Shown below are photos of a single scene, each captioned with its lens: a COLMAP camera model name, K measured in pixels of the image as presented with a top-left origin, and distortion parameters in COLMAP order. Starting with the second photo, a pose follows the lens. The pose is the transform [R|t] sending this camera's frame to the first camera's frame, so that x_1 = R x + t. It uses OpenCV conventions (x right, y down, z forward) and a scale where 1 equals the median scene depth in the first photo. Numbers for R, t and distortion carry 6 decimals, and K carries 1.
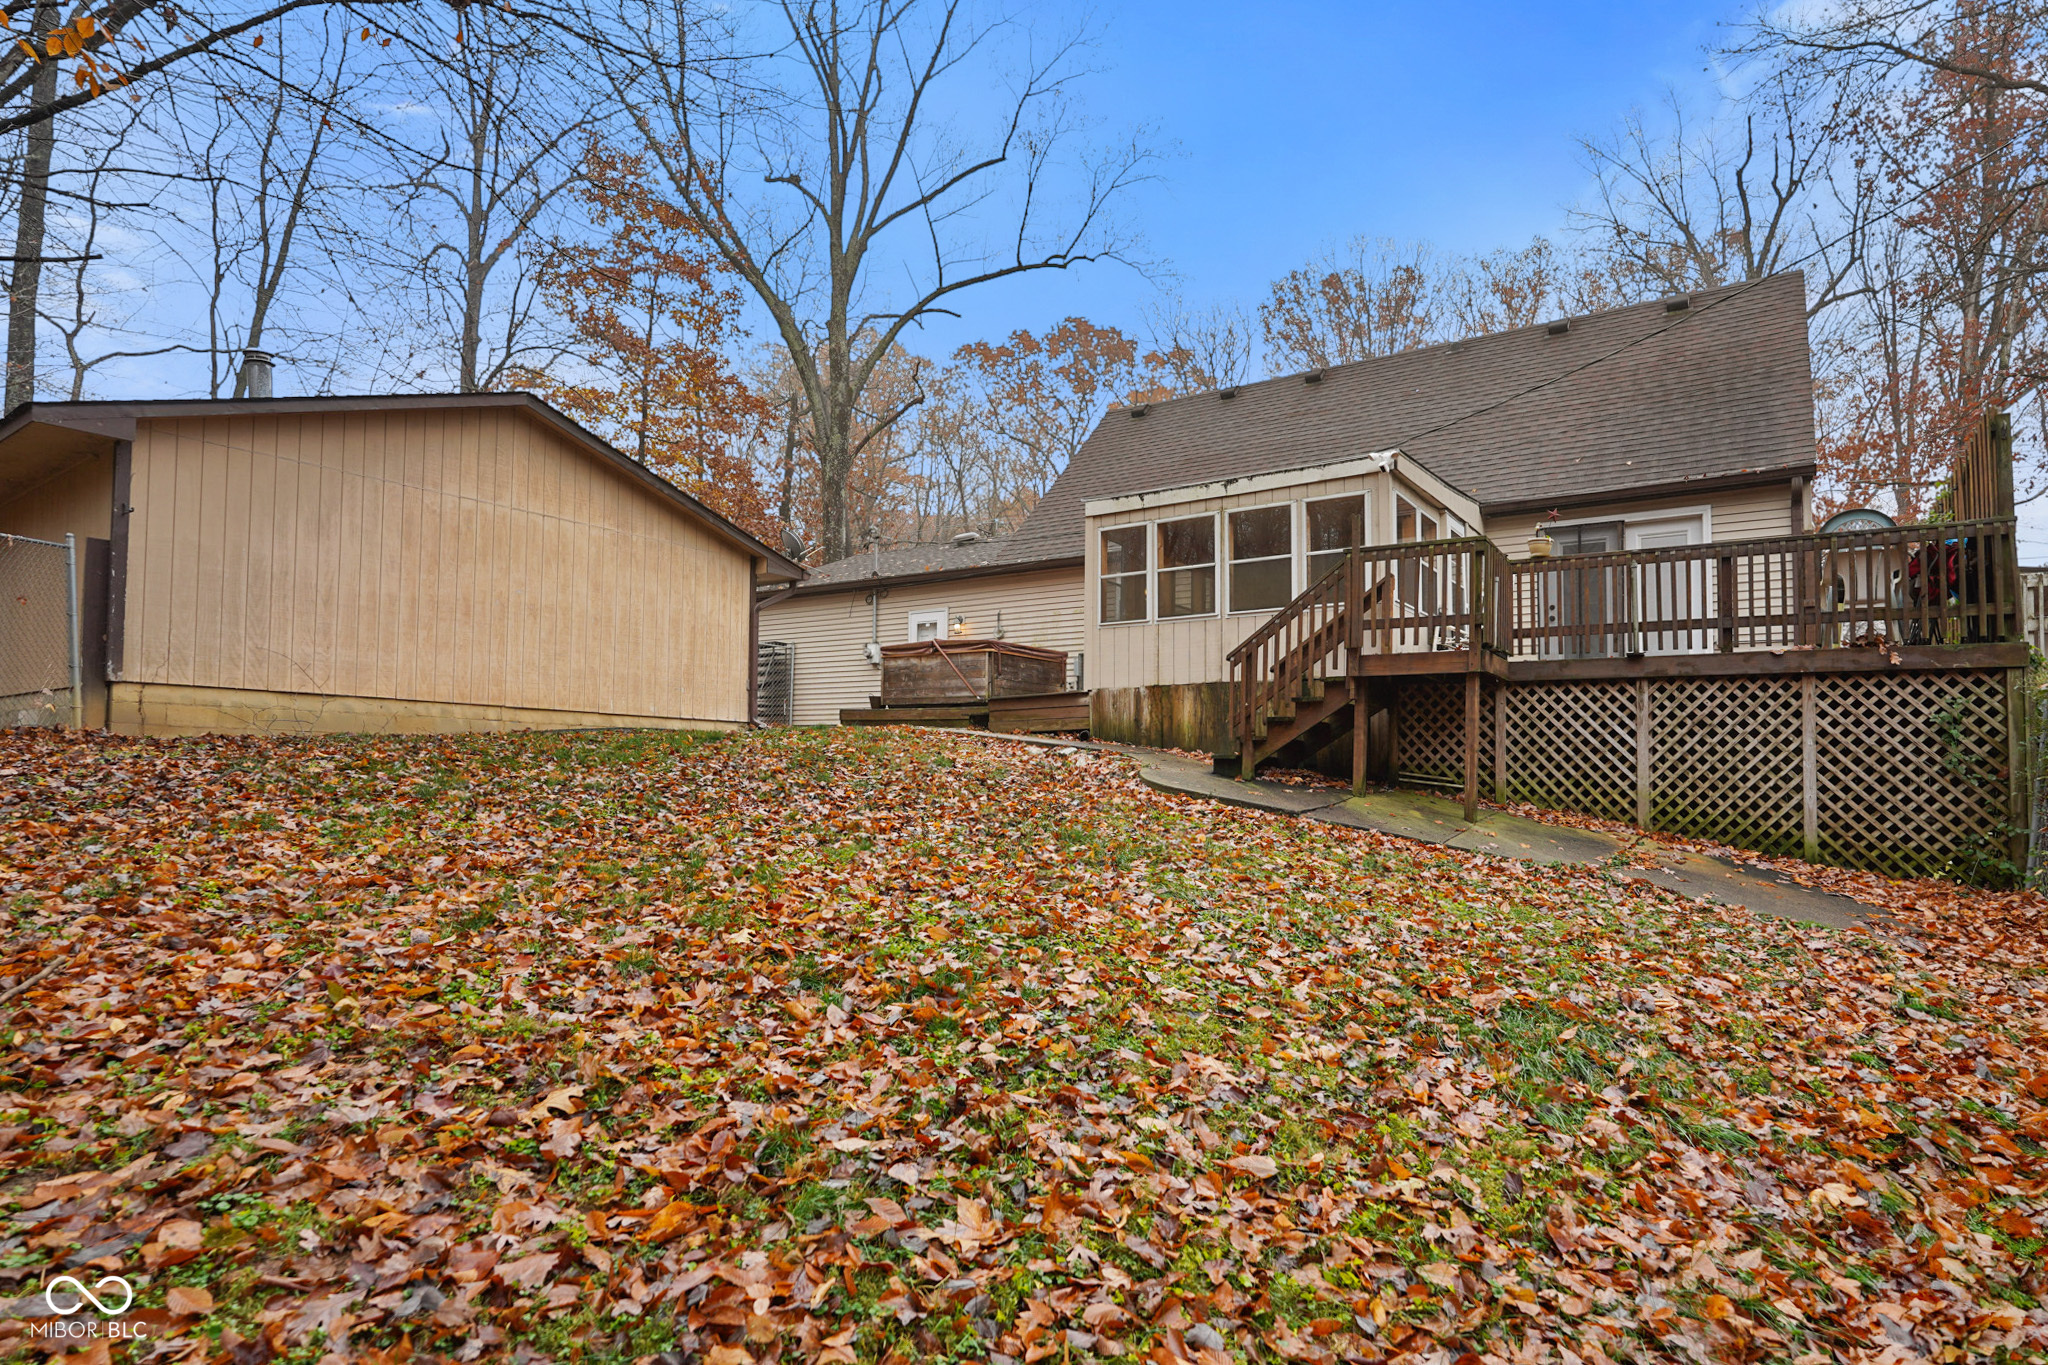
lens RADIAL K [[1005.3, 0, 1132.2], [0, 1005.3, 720.1], [0, 0, 1]] dist [0.004251, 0.001139]
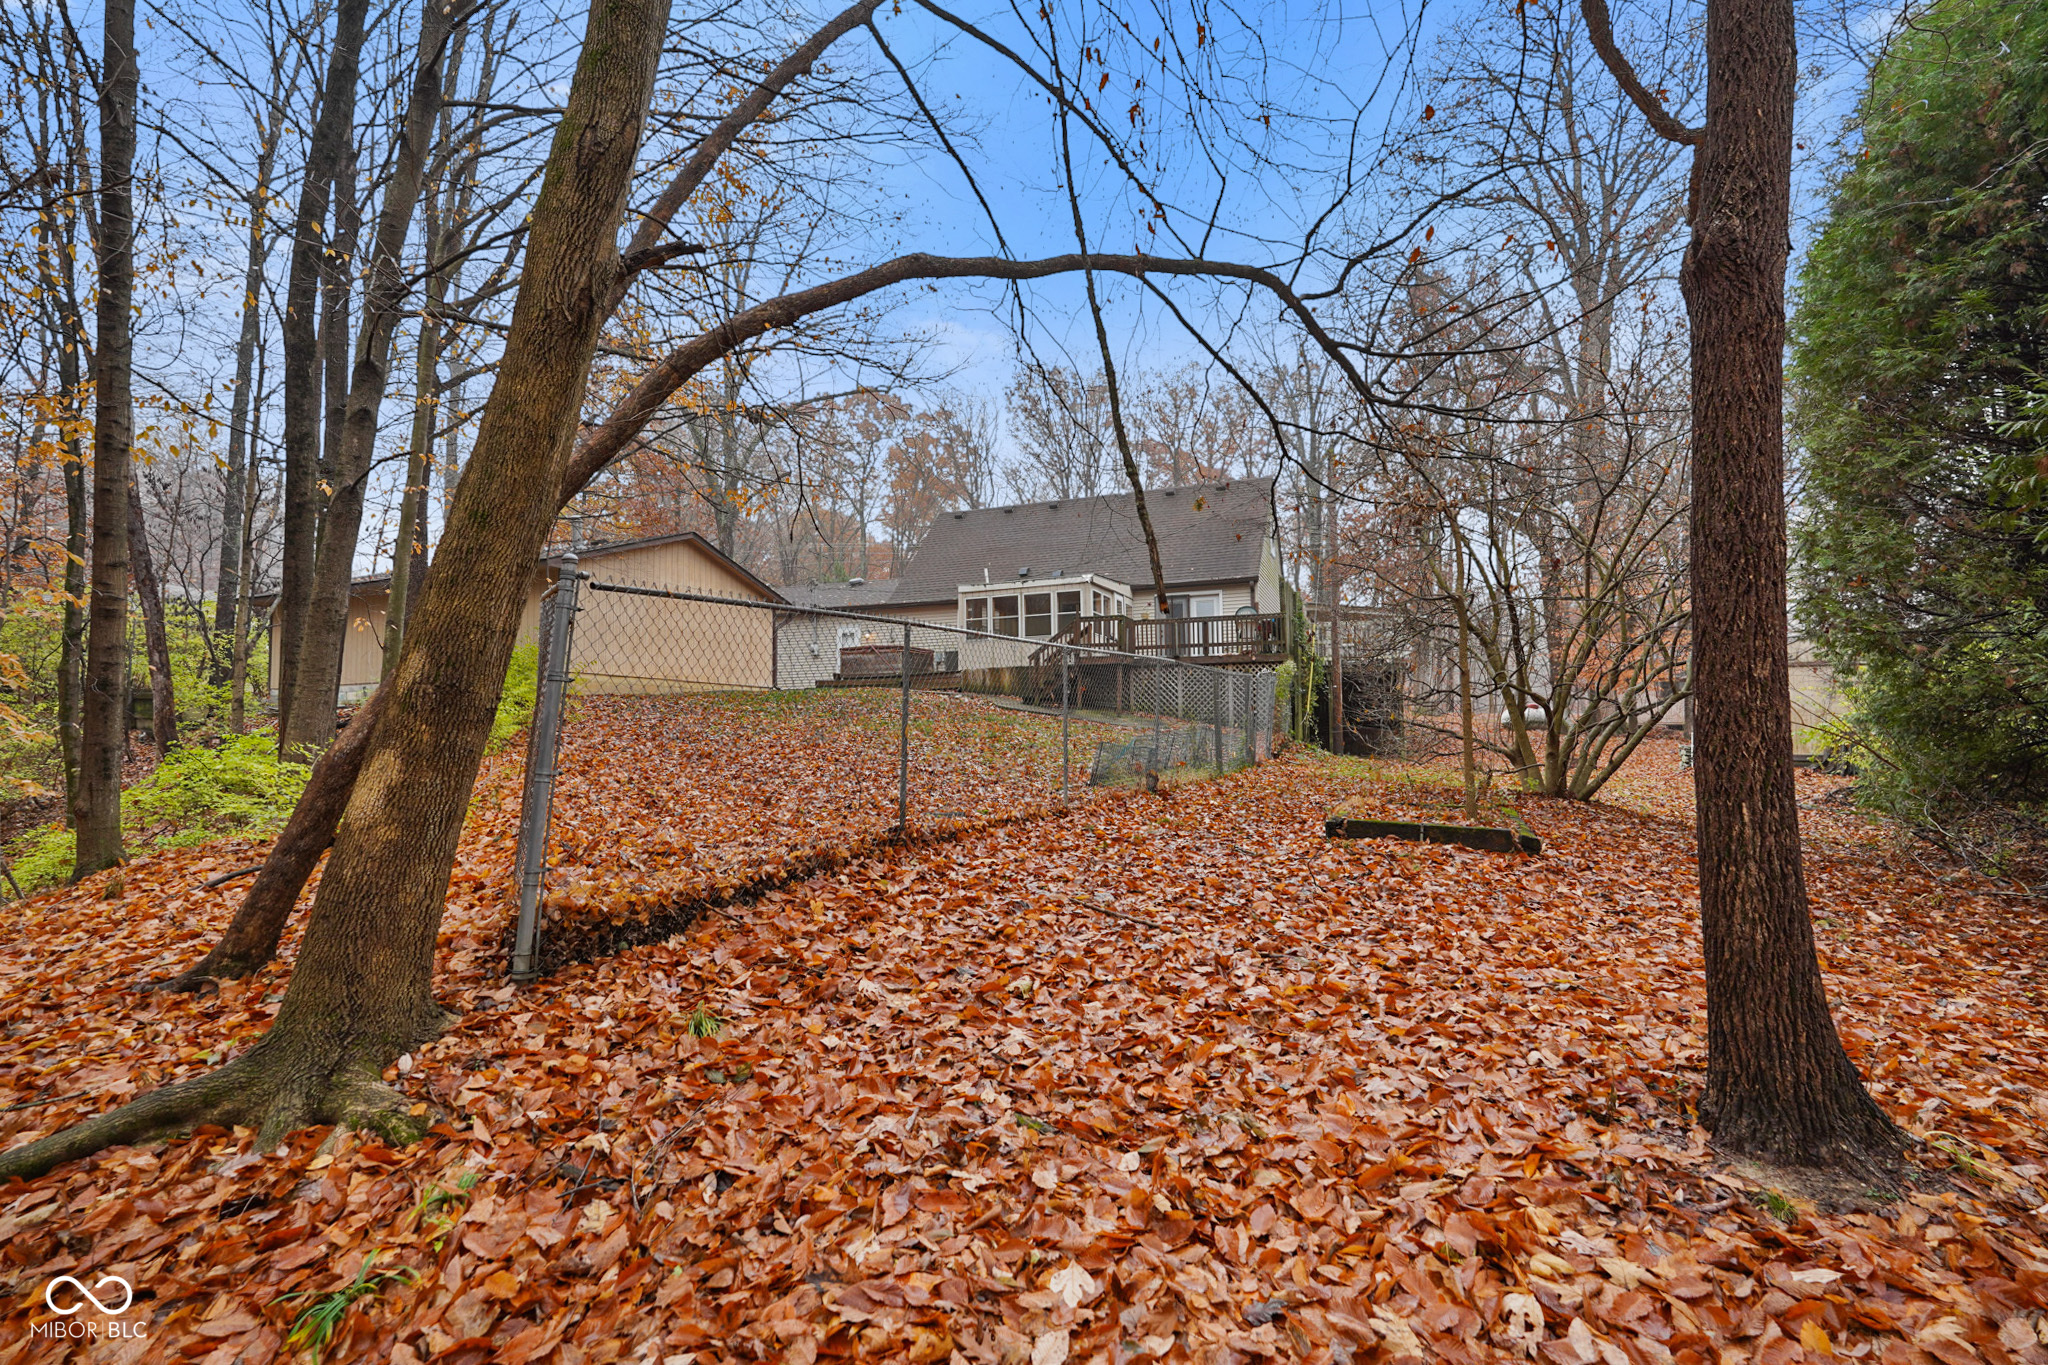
lens RADIAL K [[916.7, 0, 1024.0], [0, 916.7, 682.5], [0, 0, 1]] dist [-0.000207, 0.000003]
pose [[0.986436, -0.011821, 0.163718, -0.250949], [0.013065, 0.999893, -0.006524, 0.013559], [-0.163623, 0.008574, 0.986486, -1.083930]]
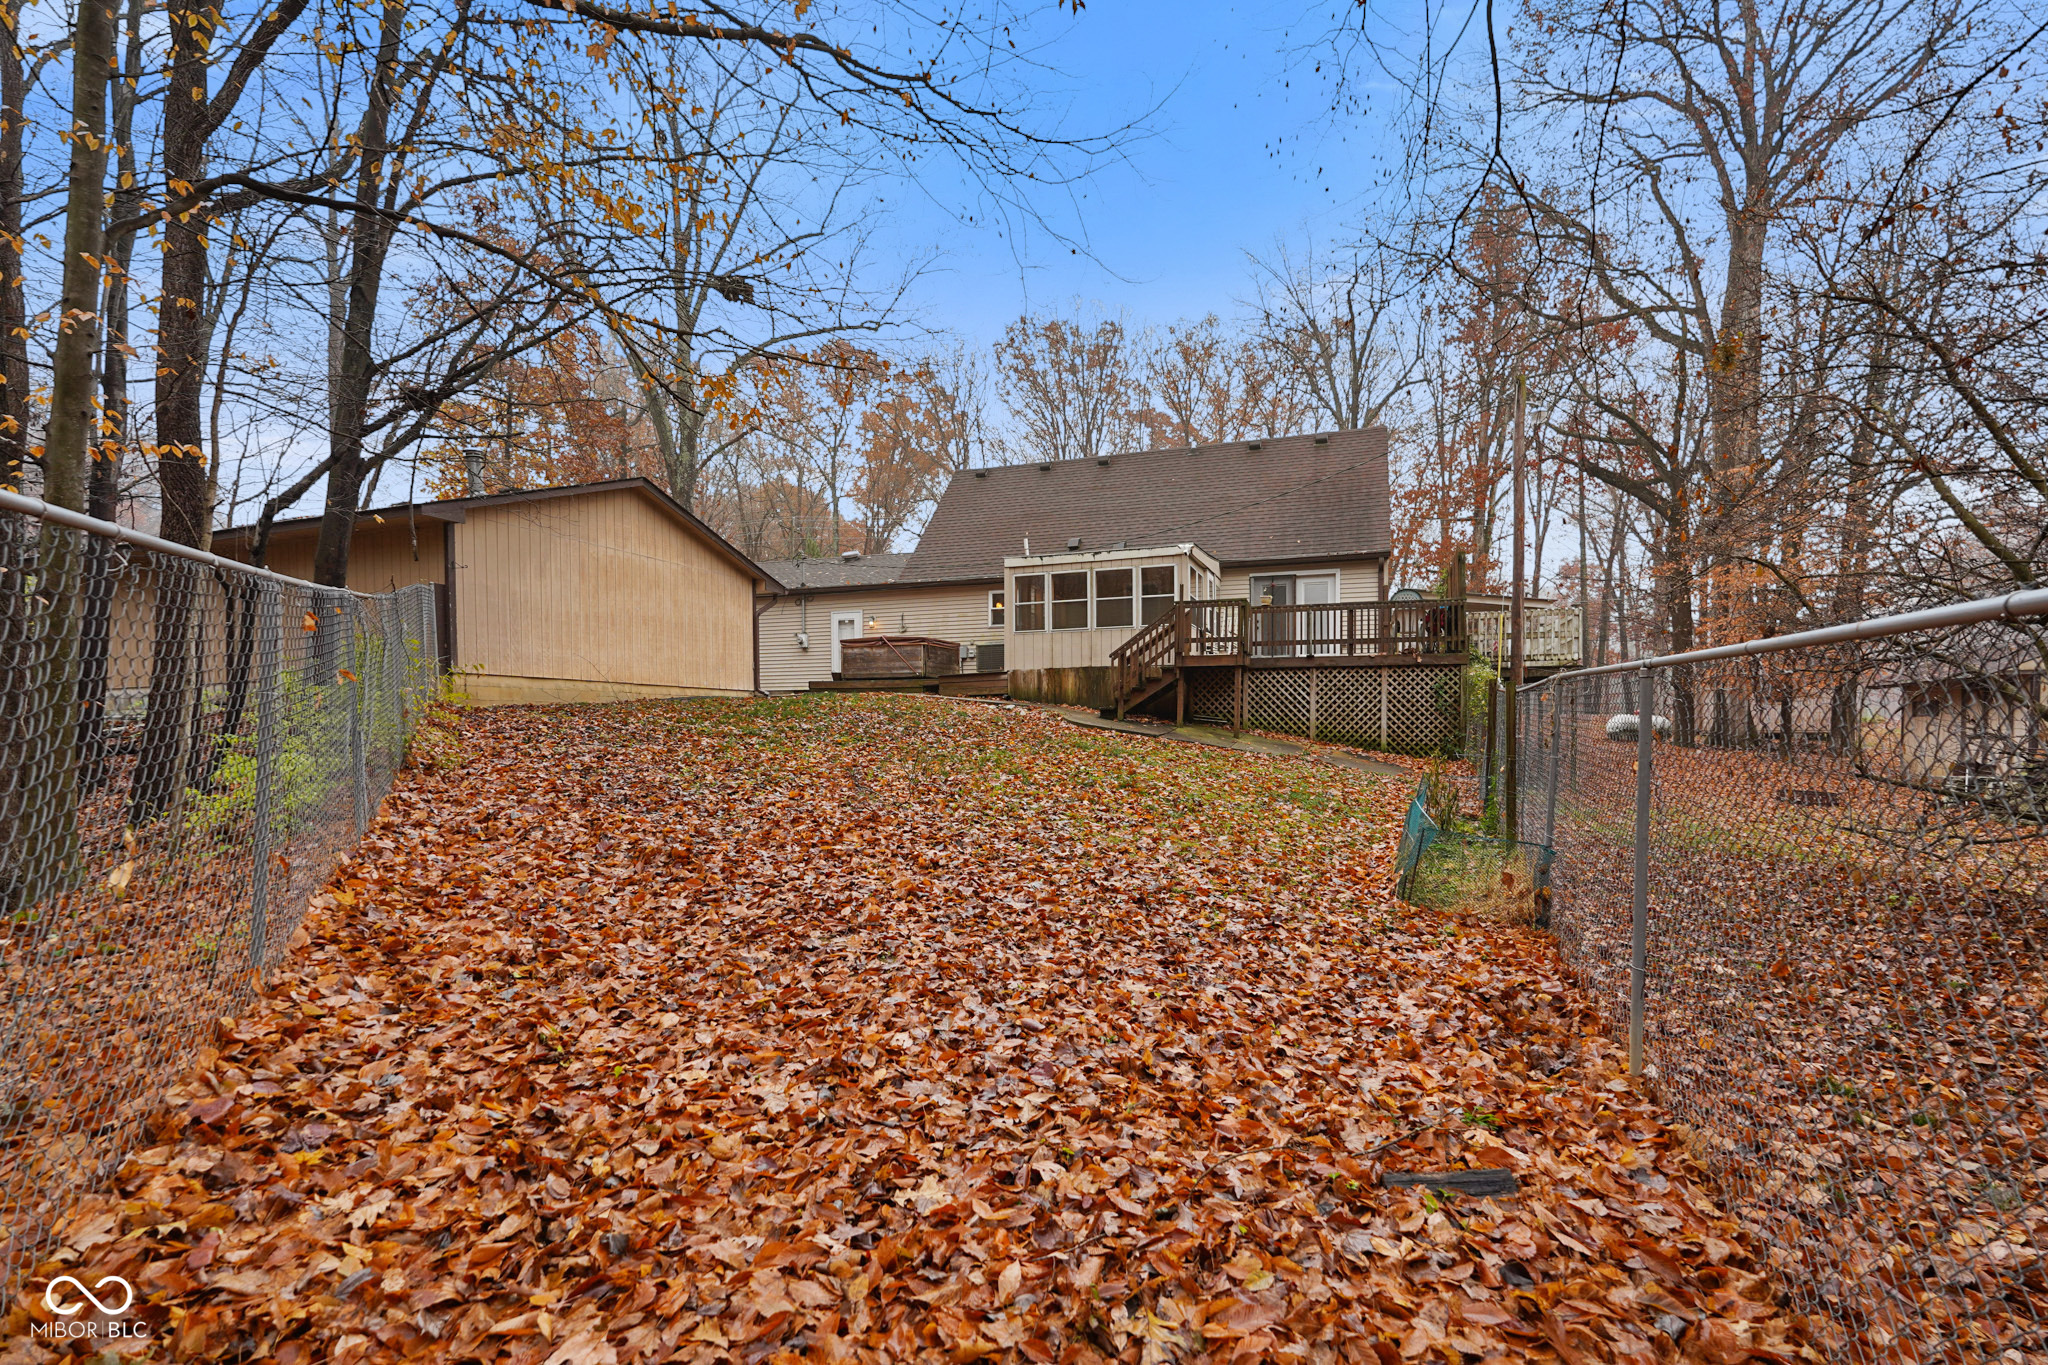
lens RADIAL K [[903.2, 0, 1033.1], [0, 903.2, 748.0], [0, 0, 1]] dist [-0.001589, -0.000065]
pose [[0.975636, -0.024796, 0.217989, -0.354195], [0.007739, 0.996864, 0.078754, -0.020633], [-0.219258, -0.075149, 0.972769, -0.528236]]
